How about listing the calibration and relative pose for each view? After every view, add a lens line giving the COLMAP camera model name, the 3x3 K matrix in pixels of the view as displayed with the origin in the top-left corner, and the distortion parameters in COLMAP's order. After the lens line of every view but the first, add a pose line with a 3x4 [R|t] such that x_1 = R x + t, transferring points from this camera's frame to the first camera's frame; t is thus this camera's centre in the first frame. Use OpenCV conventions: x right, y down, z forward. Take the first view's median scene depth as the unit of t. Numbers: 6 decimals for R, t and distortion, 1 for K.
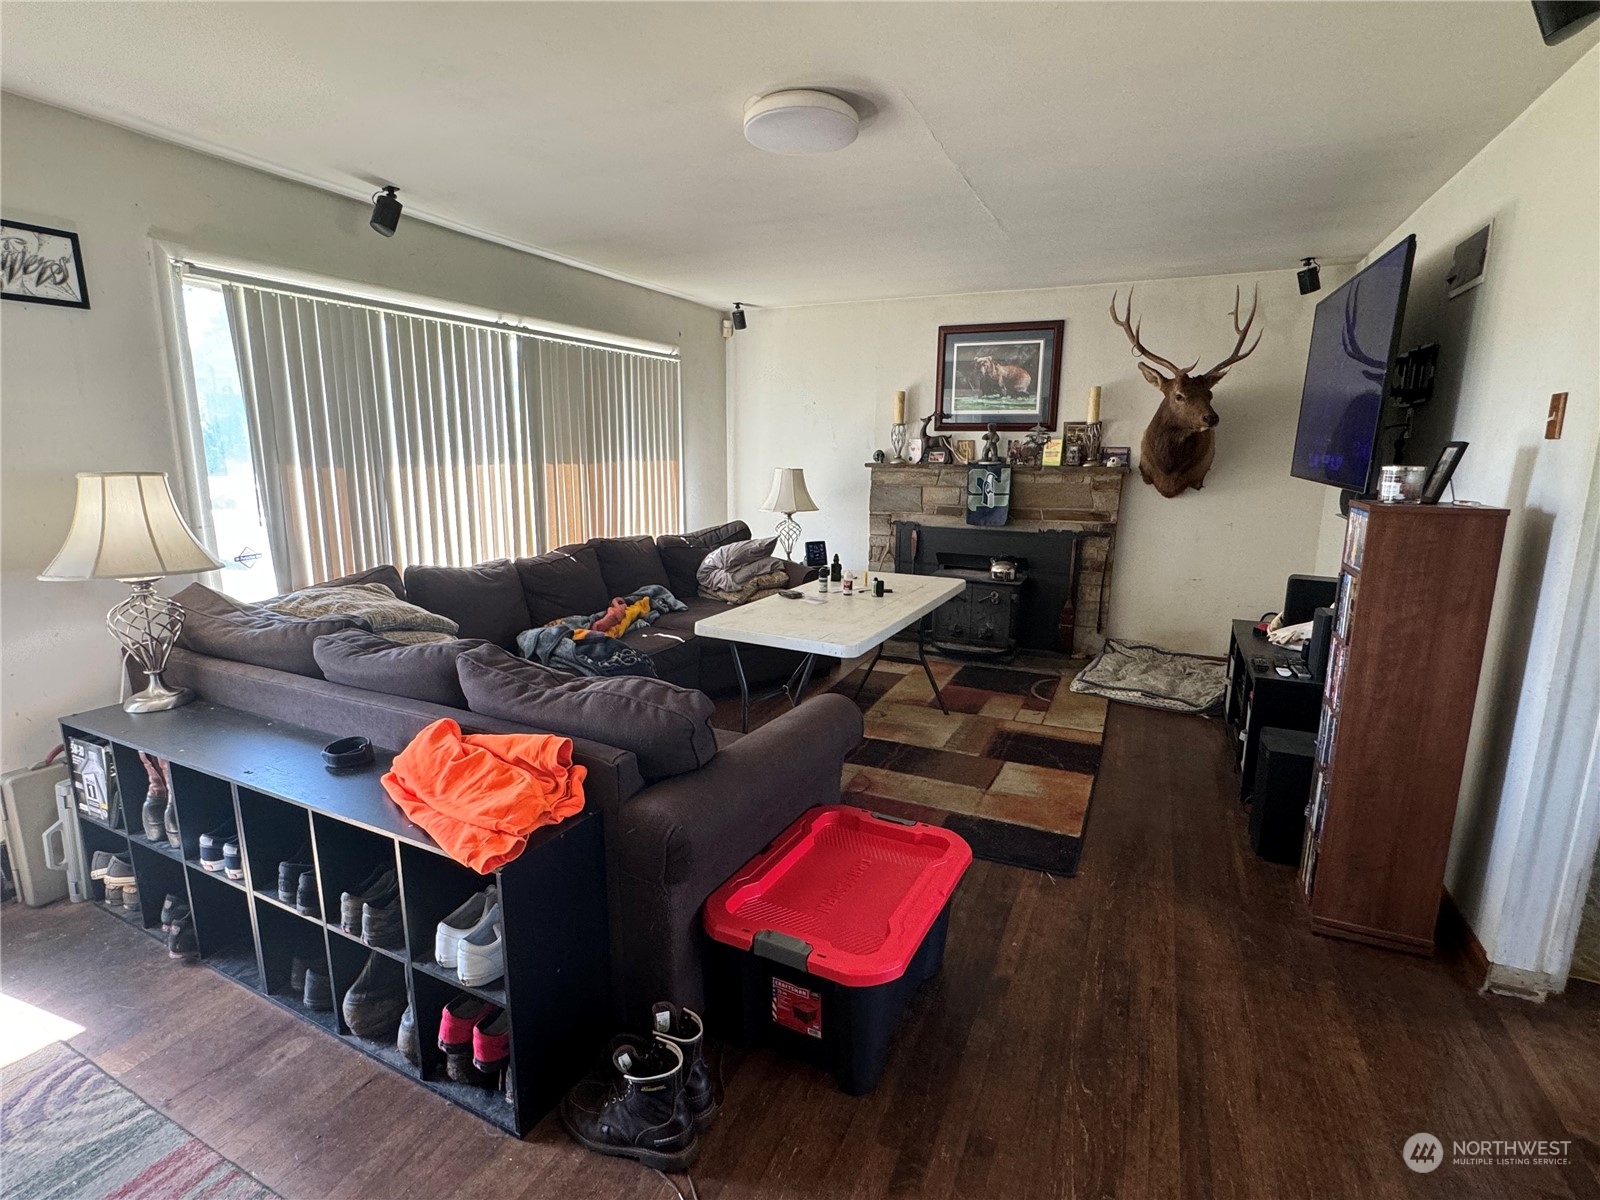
lens RADIAL K [[783.9, 0, 797.6], [0, 783.9, 599.3], [0, 0, 1]] dist [-0.003966, -0.000036]
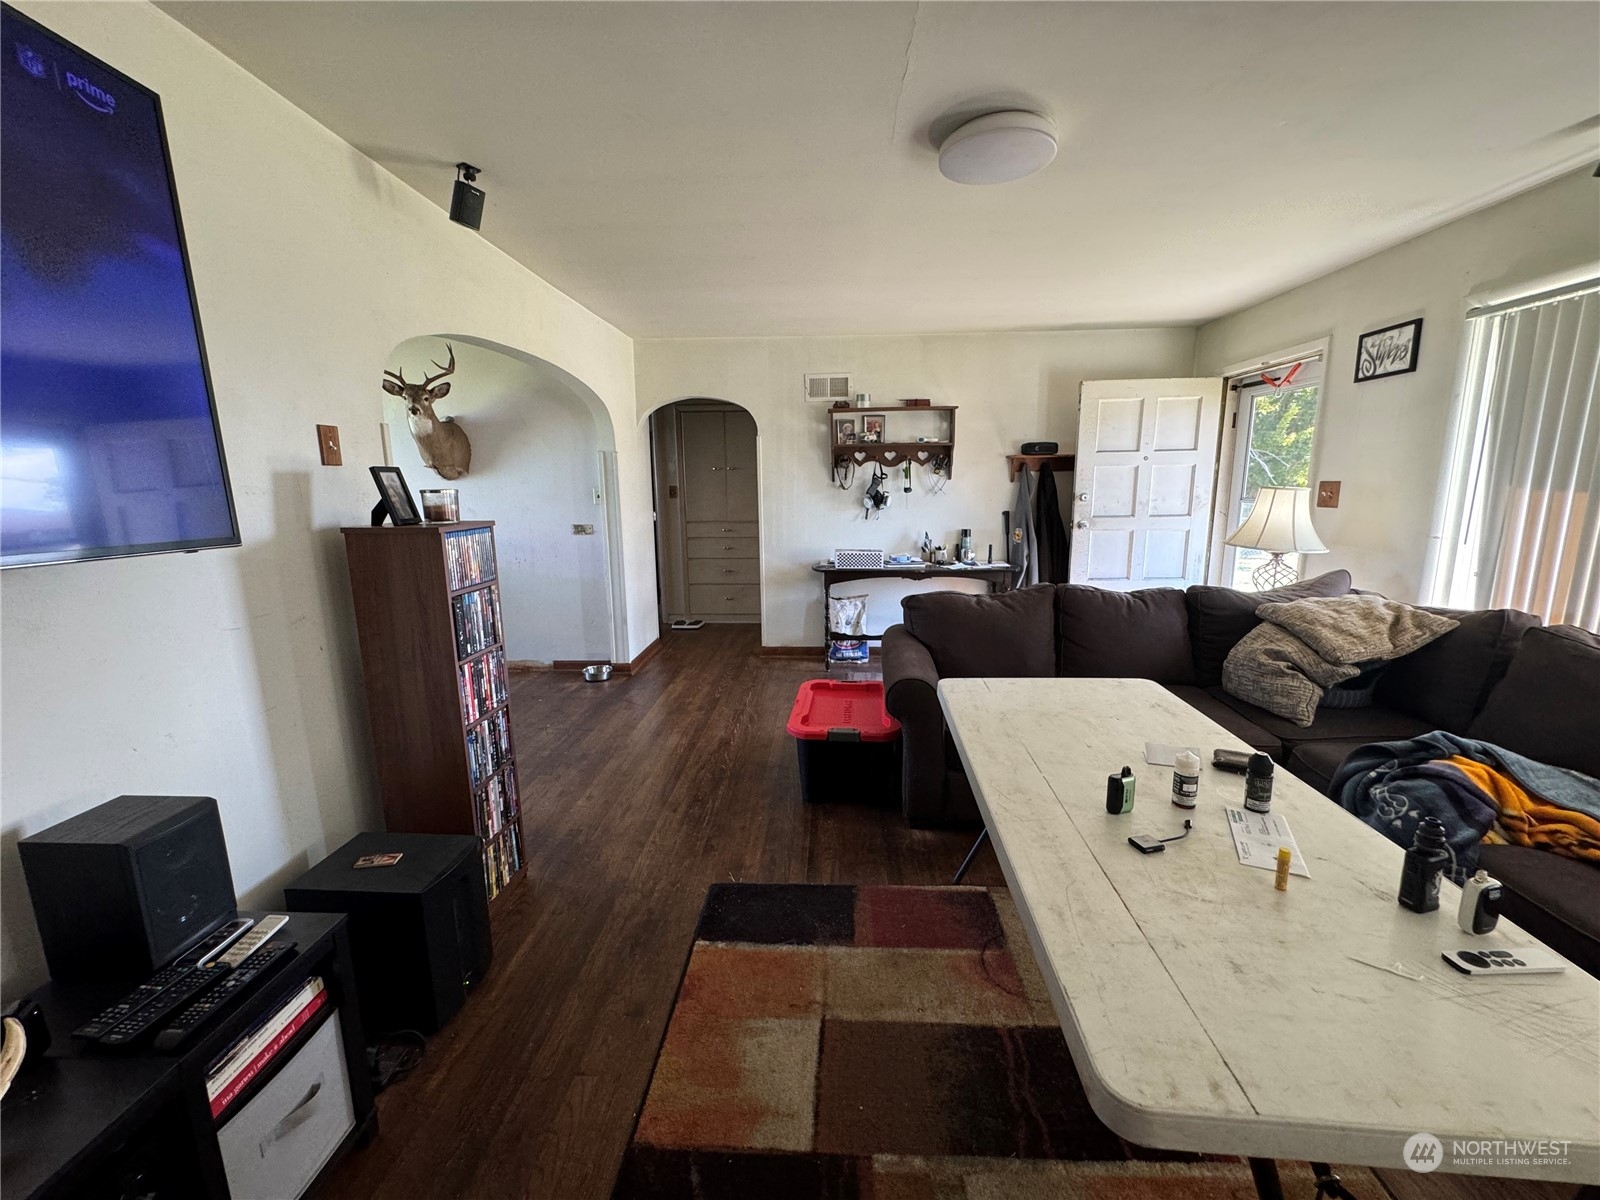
lens RADIAL K [[640.0, 0, 800.1], [0, 640.0, 599.3], [0, 0, 1]] dist [-0.002951, 0.000218]
pose [[-0.929254, 0.071180, -0.362519, 0.304938], [-0.065056, 0.934403, 0.350227, -0.176943], [0.363668, 0.349033, -0.863667, 0.956885]]
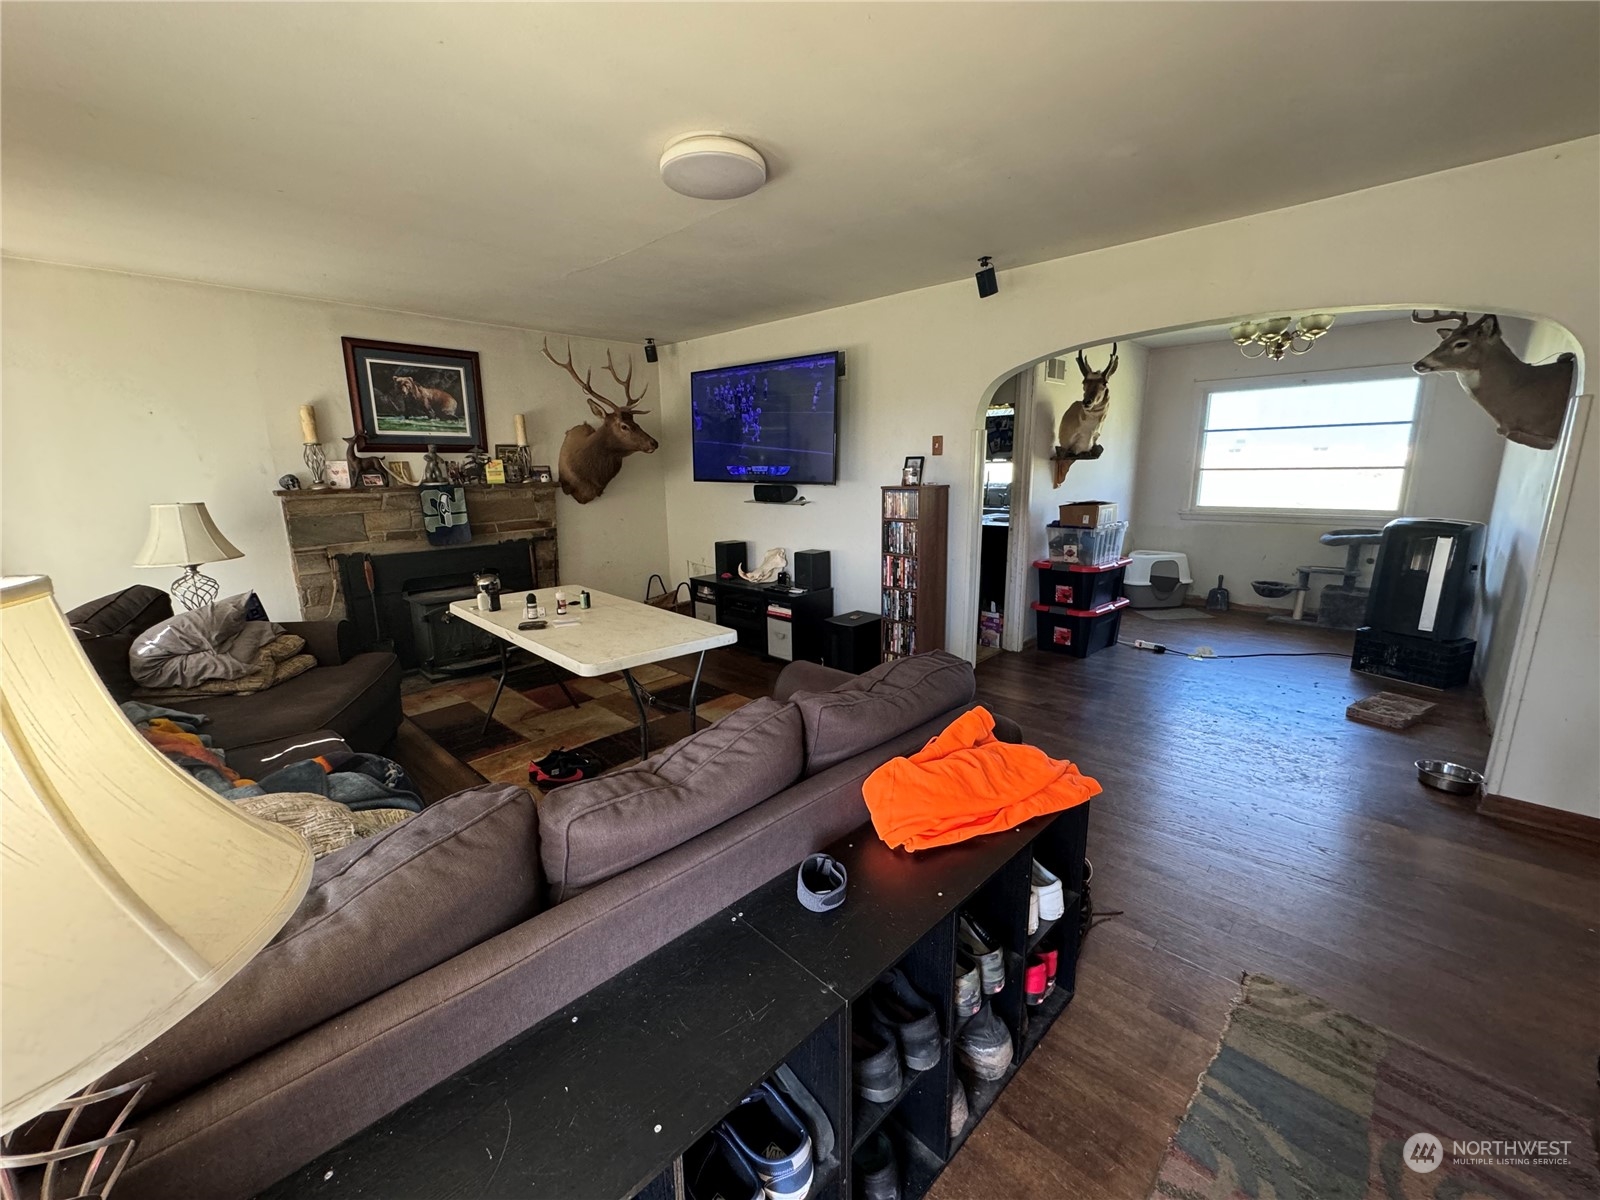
lens RADIAL K [[640.0, 0, 800.3], [0, 640.0, 598.4], [0, 0, 1]] dist [-0.002951, 0.000218]
pose [[0.319914, -0.205958, 0.924790, -0.477064], [0.198761, 0.968955, 0.147037, -0.068508], [-0.926363, 0.136773, 0.350919, 0.344096]]
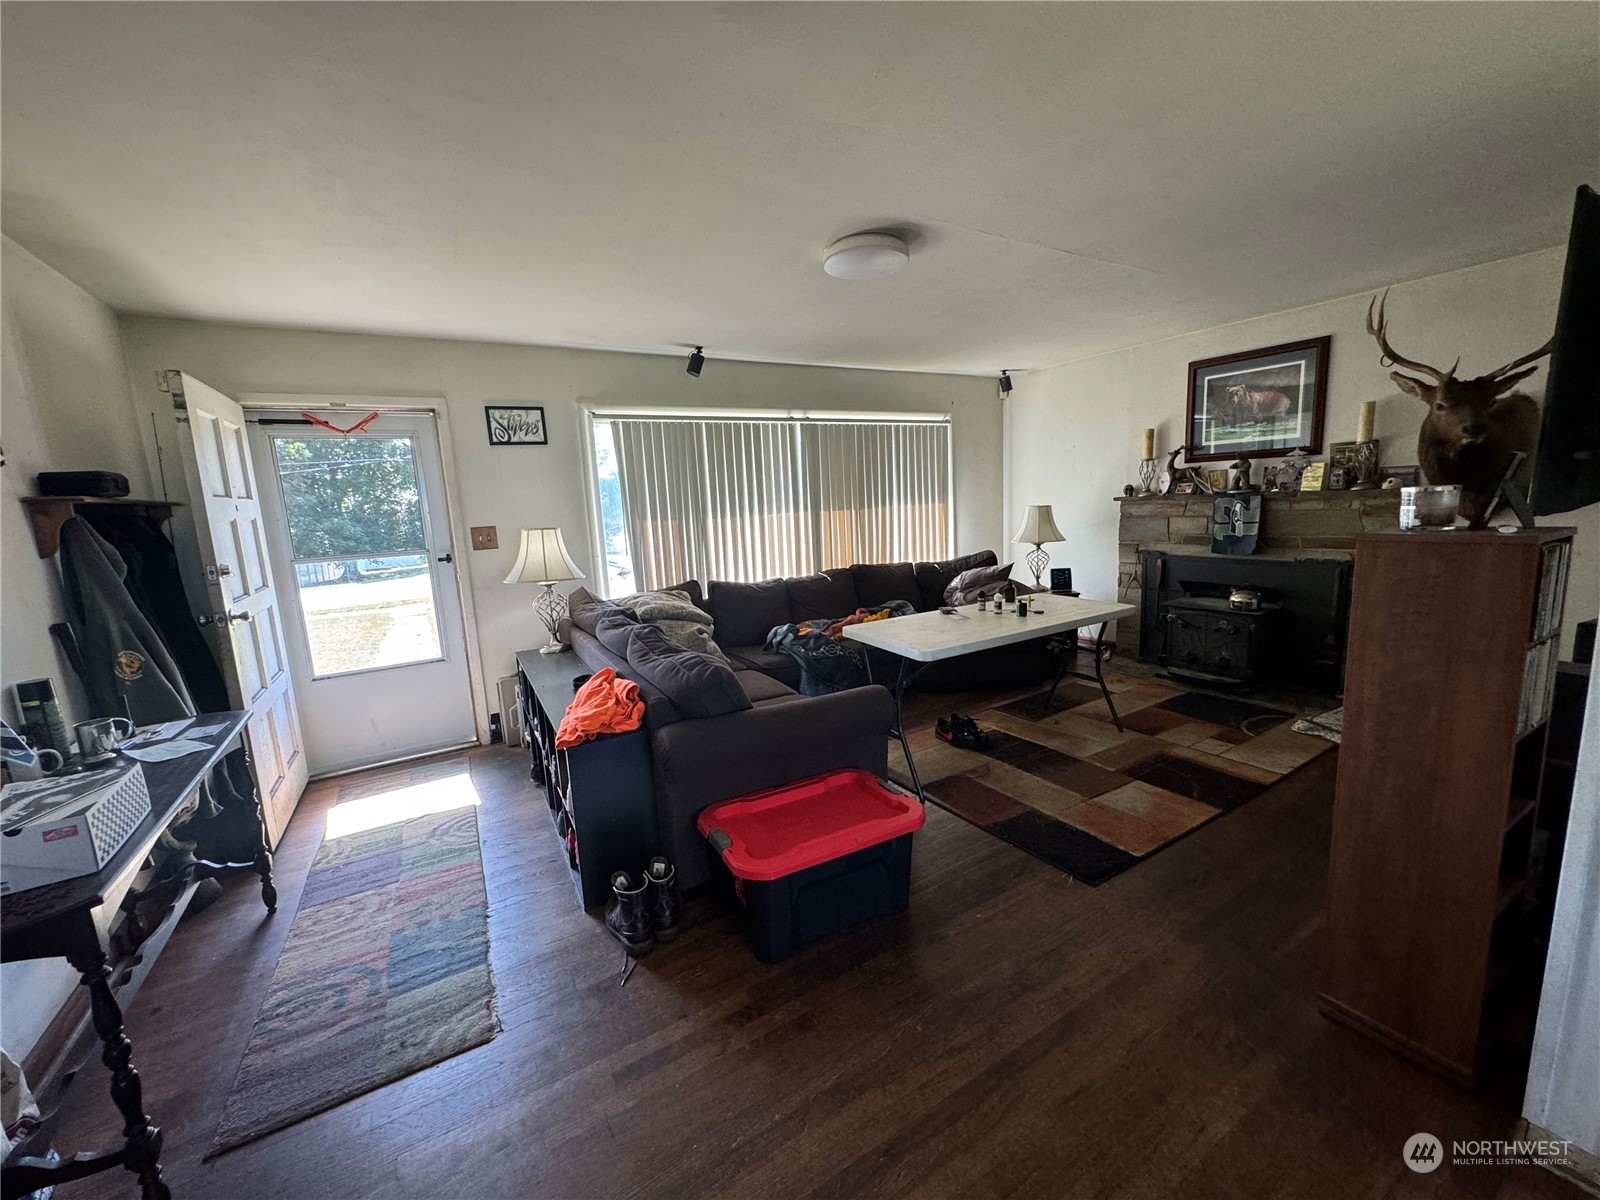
lens RADIAL K [[640.0, 0, 796.4], [0, 640.0, 598.2], [0, 0, 1]] dist [-0.002951, 0.000218]
pose [[0.825850, 0.037744, -0.562625, 0.286281], [-0.051263, 0.998651, -0.008251, -0.004222], [0.561554, 0.035656, 0.826671, 0.024407]]
